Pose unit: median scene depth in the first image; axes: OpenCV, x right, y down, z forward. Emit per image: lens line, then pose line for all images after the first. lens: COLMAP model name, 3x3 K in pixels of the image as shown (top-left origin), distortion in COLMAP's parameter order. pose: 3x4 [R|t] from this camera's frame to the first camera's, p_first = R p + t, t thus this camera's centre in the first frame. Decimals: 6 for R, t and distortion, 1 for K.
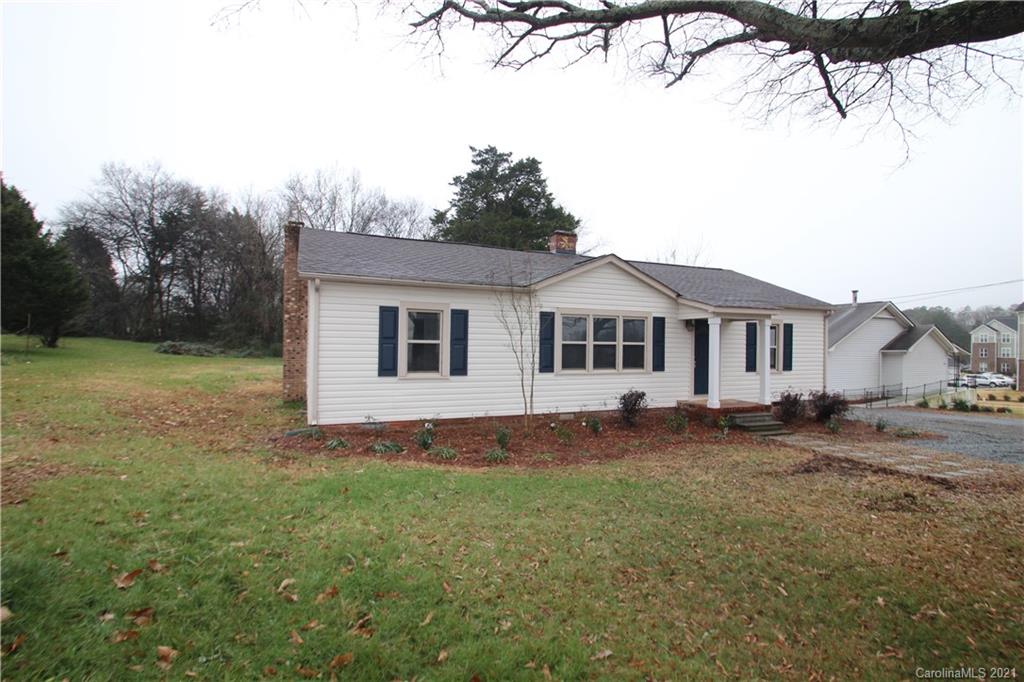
lens RADIAL K [[476.6, 0, 515.3], [0, 476.6, 345.8], [0, 0, 1]] dist [0.010022, -0.015707]
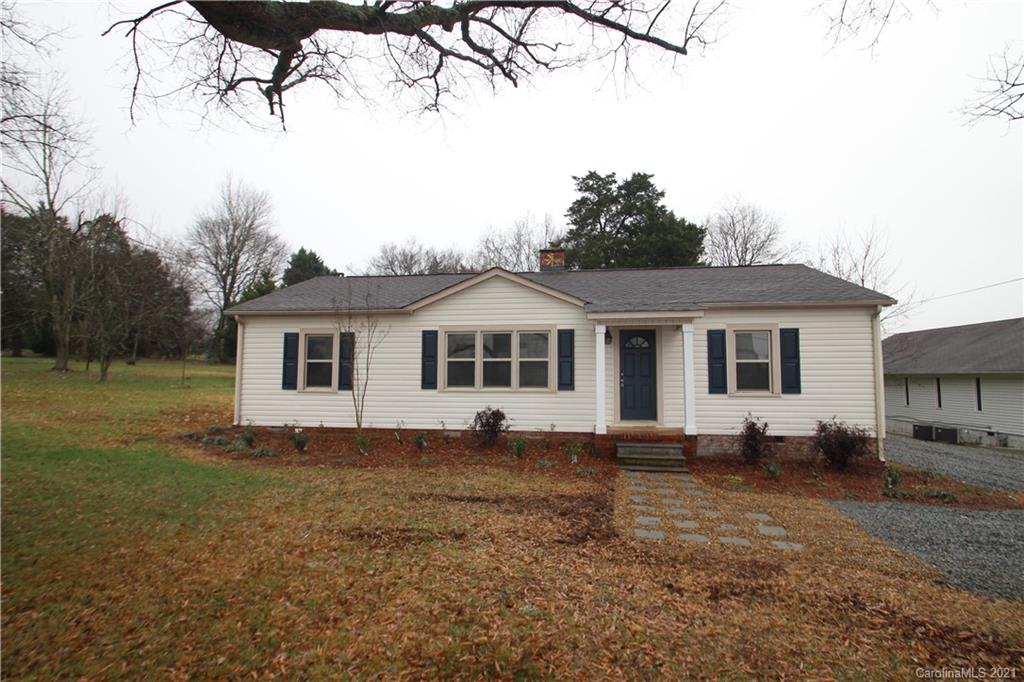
lens RADIAL K [[439.7, 0, 512.4], [0, 439.7, 344.1], [0, 0, 1]] dist [0.000553, -0.011268]
pose [[0.864301, -0.033290, -0.501871, 0.634281], [0.009104, 0.998679, -0.050565, 0.007494], [0.502892, 0.039134, 0.863463, 0.239755]]
